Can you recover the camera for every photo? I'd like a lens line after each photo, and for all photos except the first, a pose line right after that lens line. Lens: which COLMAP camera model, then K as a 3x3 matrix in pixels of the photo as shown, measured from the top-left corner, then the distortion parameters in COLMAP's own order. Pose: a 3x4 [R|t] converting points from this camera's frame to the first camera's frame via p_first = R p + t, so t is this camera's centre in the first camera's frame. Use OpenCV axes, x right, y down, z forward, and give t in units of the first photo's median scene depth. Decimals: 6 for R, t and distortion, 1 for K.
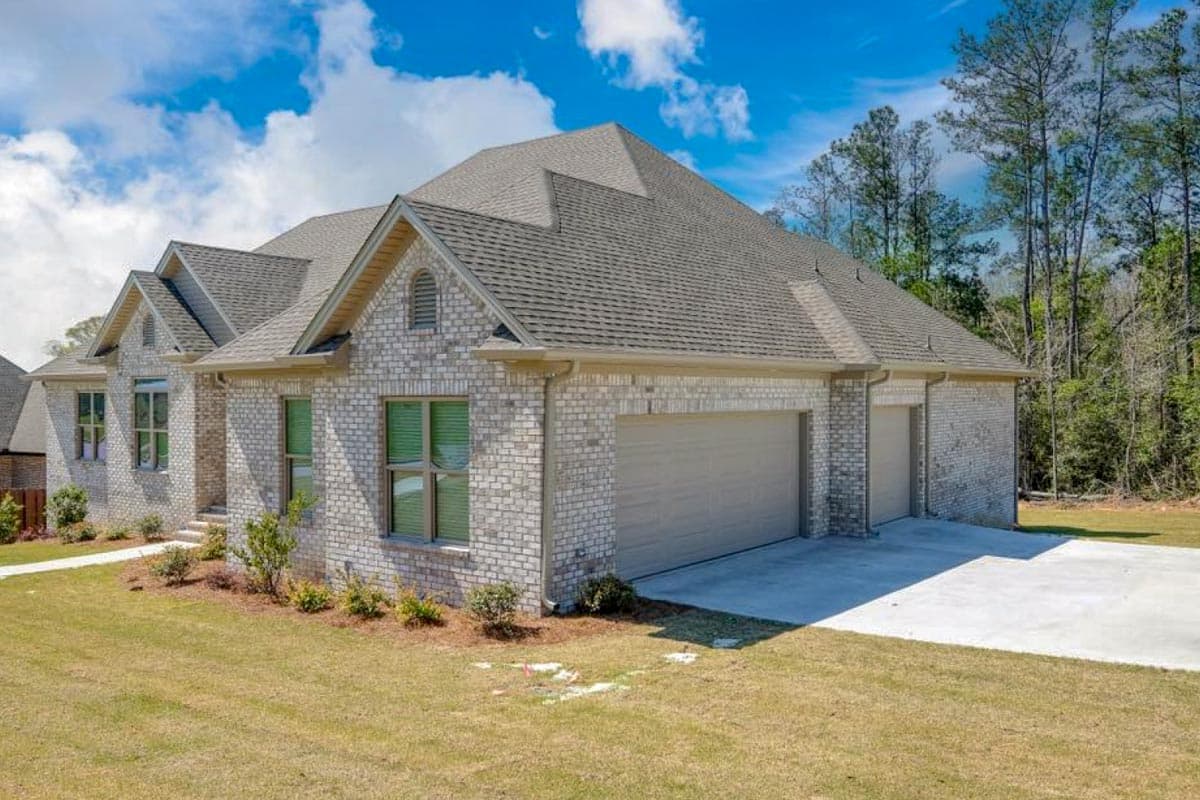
lens RADIAL K [[996.8, 0, 600.0], [0, 996.8, 400.0], [0, 0, 1]] dist [-0.023325, -0.001329]
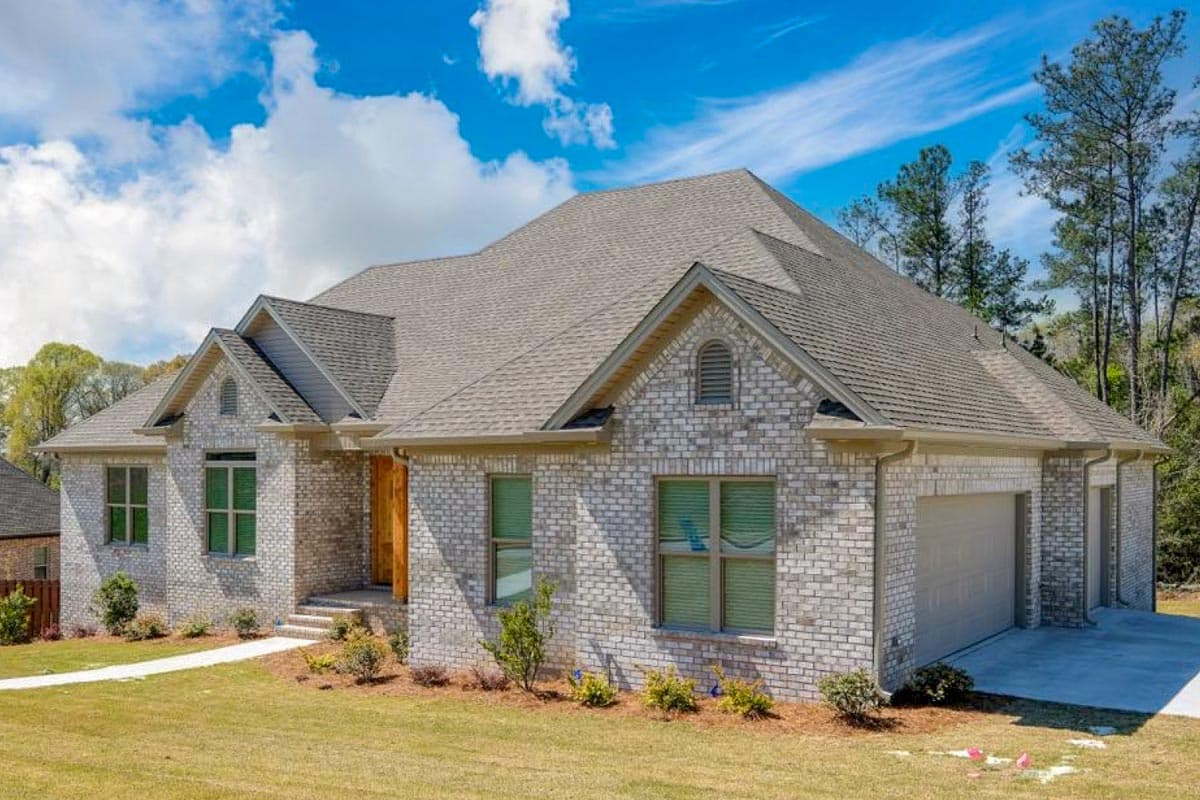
lens RADIAL K [[1178.1, 0, 591.7], [0, 1178.1, 471.8], [0, 0, 1]] dist [-0.007874, 0.002580]
pose [[0.997988, 0.004277, 0.063254, -0.332947], [-0.004086, 0.999987, -0.003150, -0.003394], [-0.063267, 0.002885, 0.997992, -0.091313]]
